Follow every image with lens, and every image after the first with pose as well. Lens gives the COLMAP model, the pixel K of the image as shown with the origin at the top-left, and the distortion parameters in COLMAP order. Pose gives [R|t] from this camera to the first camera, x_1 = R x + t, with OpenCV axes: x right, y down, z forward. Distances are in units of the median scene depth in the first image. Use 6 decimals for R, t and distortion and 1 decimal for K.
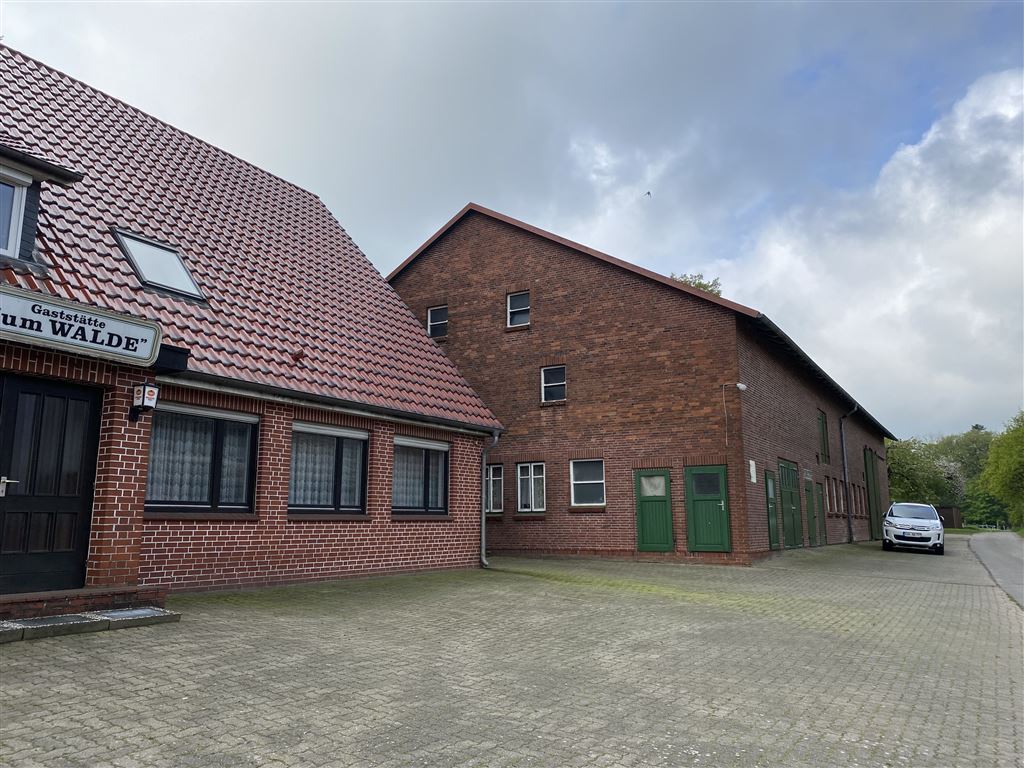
lens RADIAL K [[776.3, 0, 507.7], [0, 776.3, 372.6], [0, 0, 1]] dist [0.061350, -0.069930]
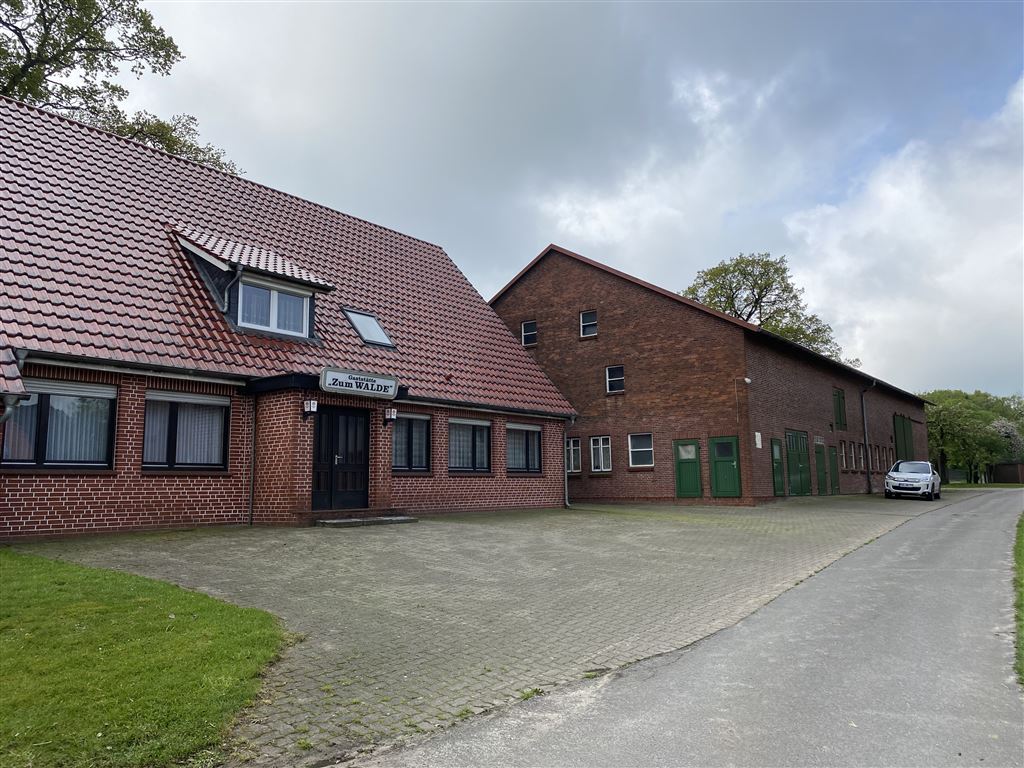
lens RADIAL K [[776.3, 0, 513.8], [0, 776.3, 377.8], [0, 0, 1]] dist [0.061350, -0.069930]
pose [[0.994233, -0.026567, -0.103897, 0.026109], [0.031838, 0.998271, 0.049411, -0.067926], [0.102404, -0.052434, 0.993360, -0.426458]]
